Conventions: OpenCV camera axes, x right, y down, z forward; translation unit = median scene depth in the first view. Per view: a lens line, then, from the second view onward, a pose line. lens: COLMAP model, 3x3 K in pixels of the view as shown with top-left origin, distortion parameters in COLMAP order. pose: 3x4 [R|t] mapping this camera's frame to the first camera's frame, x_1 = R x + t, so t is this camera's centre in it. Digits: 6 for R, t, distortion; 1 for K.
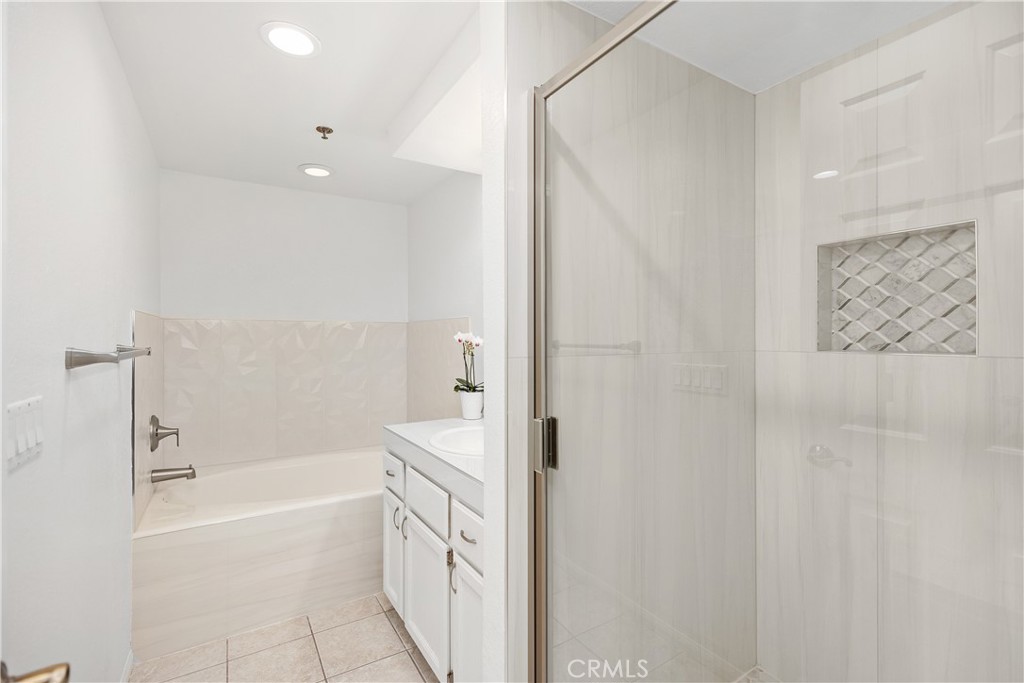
lens RADIAL K [[461.6, 0, 513.0], [0, 461.6, 338.0], [0, 0, 1]] dist [0.008588, -0.001201]
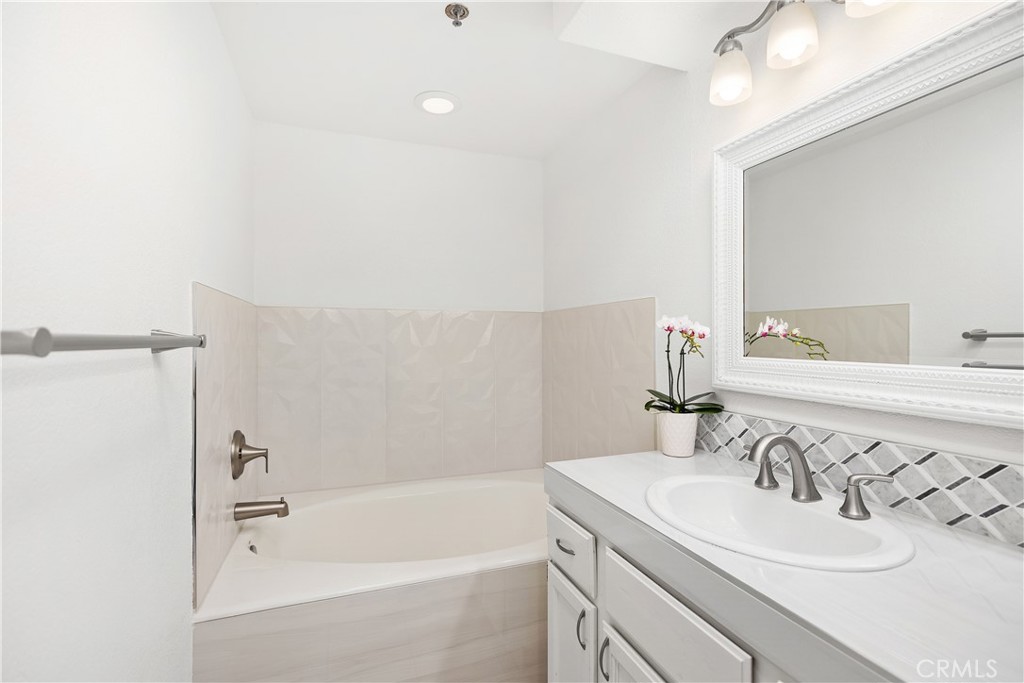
lens RADIAL K [[461.6, 0, 511.0], [0, 461.6, 342.0], [0, 0, 1]] dist [0.008588, -0.001201]
pose [[0.980721, 0.002213, -0.195398, -0.192214], [-0.001581, 0.999993, 0.003388, 0.019872], [0.195404, -0.003014, 0.980718, 0.348582]]
